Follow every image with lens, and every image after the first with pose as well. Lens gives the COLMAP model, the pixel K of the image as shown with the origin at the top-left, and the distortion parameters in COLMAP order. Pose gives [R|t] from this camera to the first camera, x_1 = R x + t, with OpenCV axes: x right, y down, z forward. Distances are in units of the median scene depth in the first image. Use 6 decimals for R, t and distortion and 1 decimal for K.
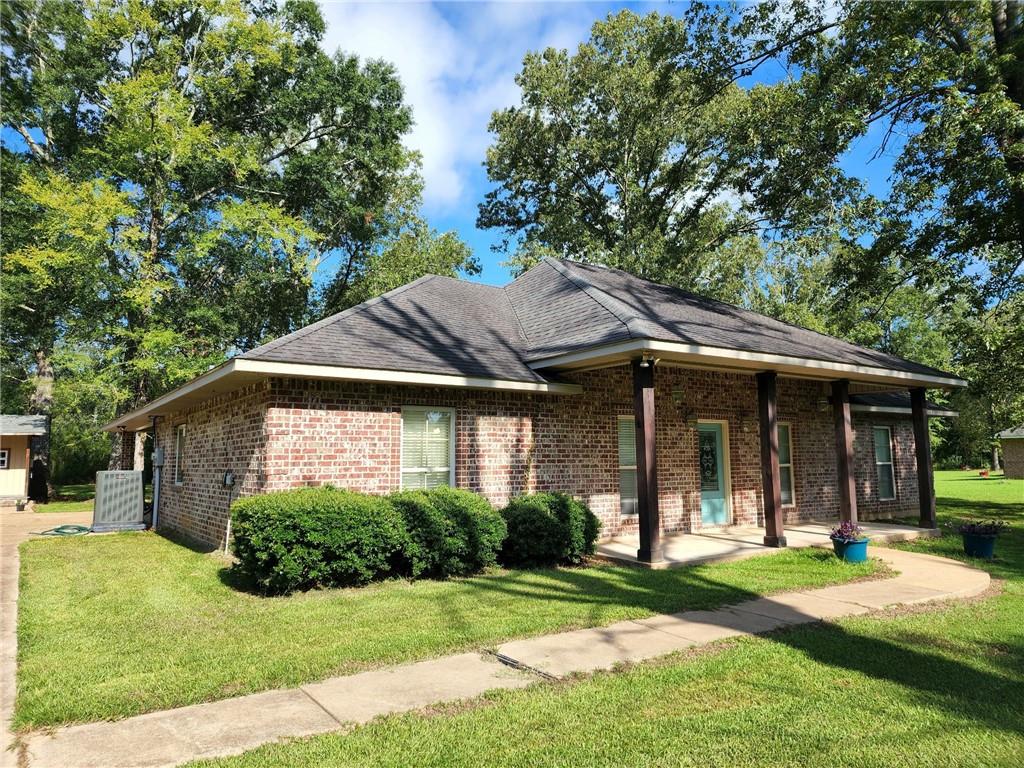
lens RADIAL K [[687.6, 0, 511.0], [0, 687.6, 384.5], [0, 0, 1]] dist [0.071175, -0.063090]
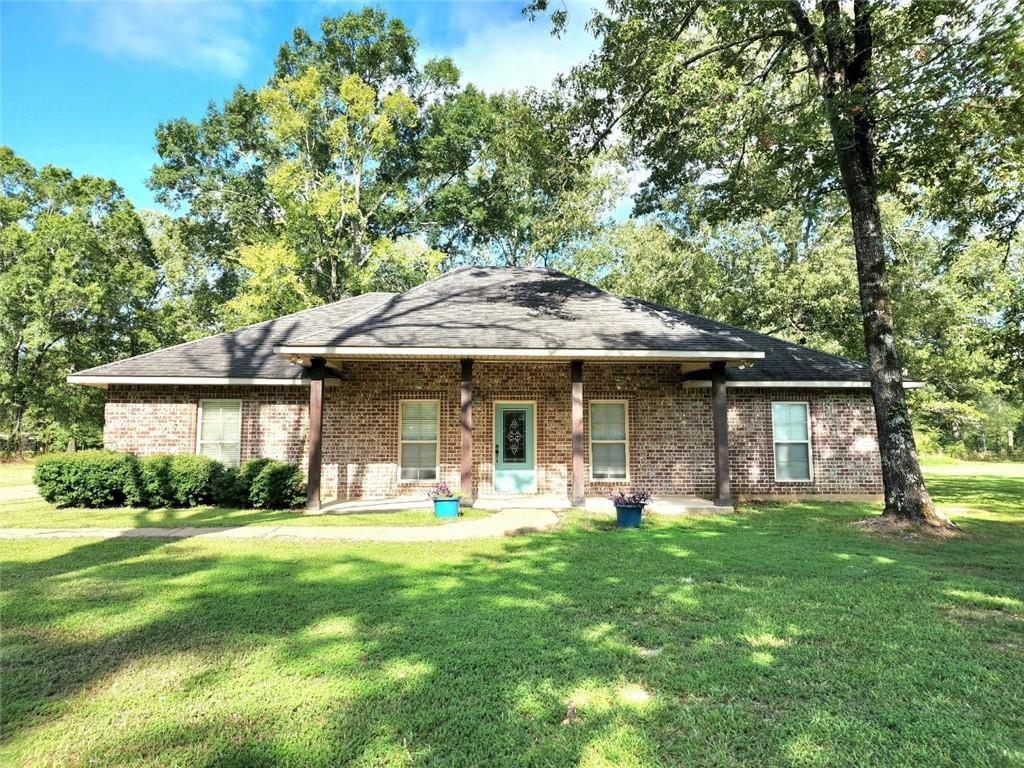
lens RADIAL K [[687.6, 0, 513.3], [0, 687.6, 374.4], [0, 0, 1]] dist [0.071175, -0.063090]
pose [[0.860633, -0.044832, -0.507248, 0.950205], [0.049430, 0.998768, -0.004407, 0.014025], [0.506820, -0.021281, 0.861789, 0.031929]]
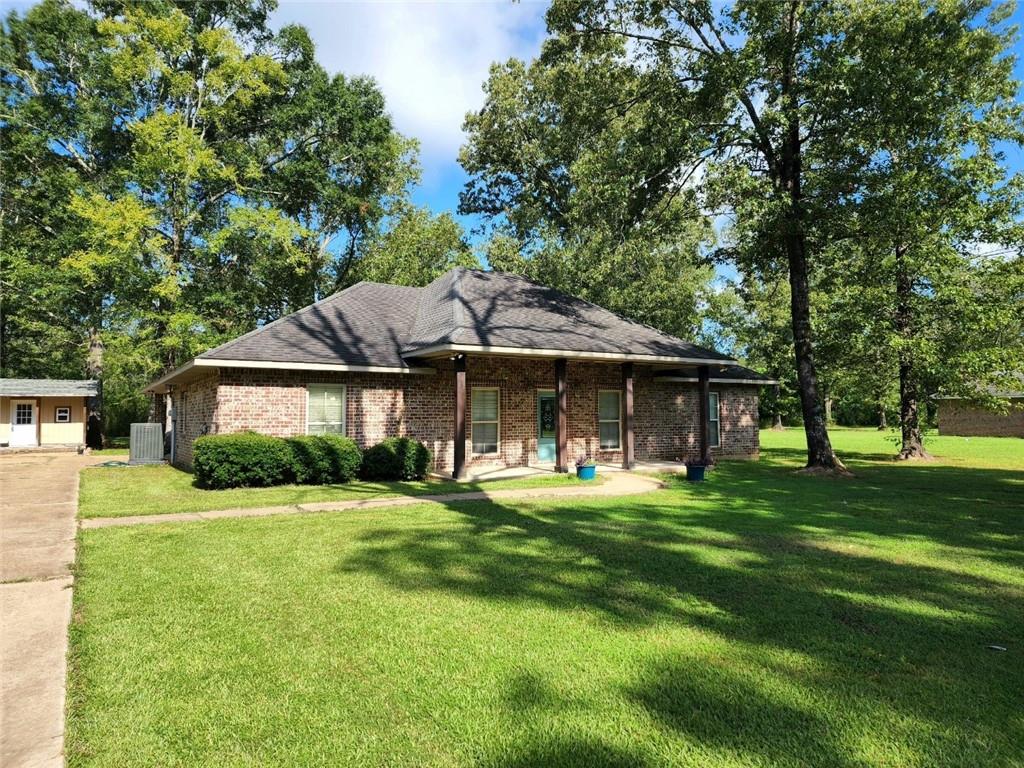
lens RADIAL K [[687.6, 0, 520.5], [0, 687.6, 387.3], [0, 0, 1]] dist [0.071175, -0.063090]
pose [[0.998881, 0.000294, -0.047297, 0.325053], [0.002806, 0.997851, 0.065466, -0.050170], [0.047215, -0.065525, 0.996733, -0.457171]]
